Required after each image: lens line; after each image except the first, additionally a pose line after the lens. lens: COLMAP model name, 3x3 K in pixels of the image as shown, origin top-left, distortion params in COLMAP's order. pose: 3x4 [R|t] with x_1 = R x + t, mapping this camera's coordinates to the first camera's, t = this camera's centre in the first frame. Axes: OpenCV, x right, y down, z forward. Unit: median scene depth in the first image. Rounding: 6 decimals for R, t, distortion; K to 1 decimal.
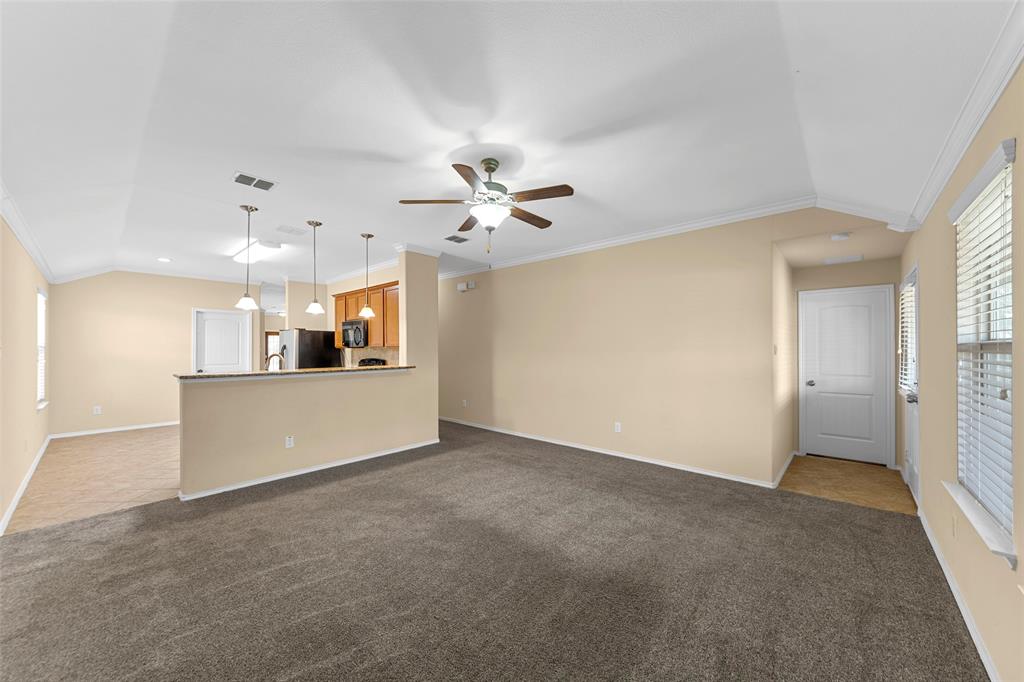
lens RADIAL K [[375.3, 0, 513.7], [0, 375.3, 347.9], [0, 0, 1]] dist [-0.001907, -0.000072]
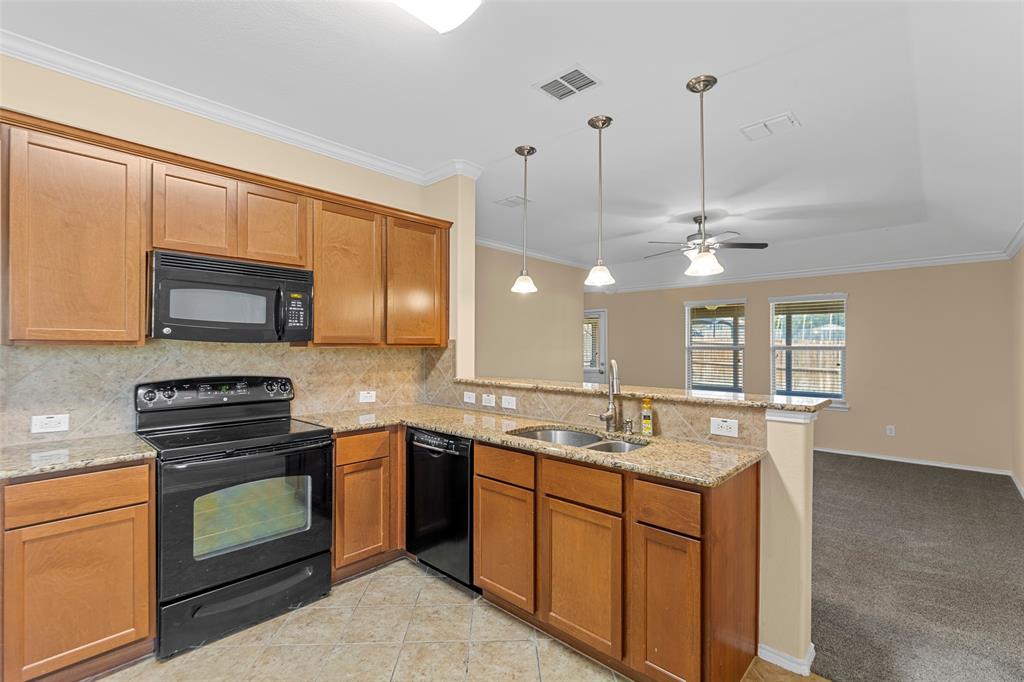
lens RADIAL K [[459.1, 0, 513.8], [0, 459.1, 348.2], [0, 0, 1]] dist [0.002190, 0.000532]
pose [[0.016871, -0.001114, 0.999857, -0.845969], [-0.002351, 0.999997, 0.001154, 0.000742], [-0.999855, -0.002370, 0.016868, 0.780678]]
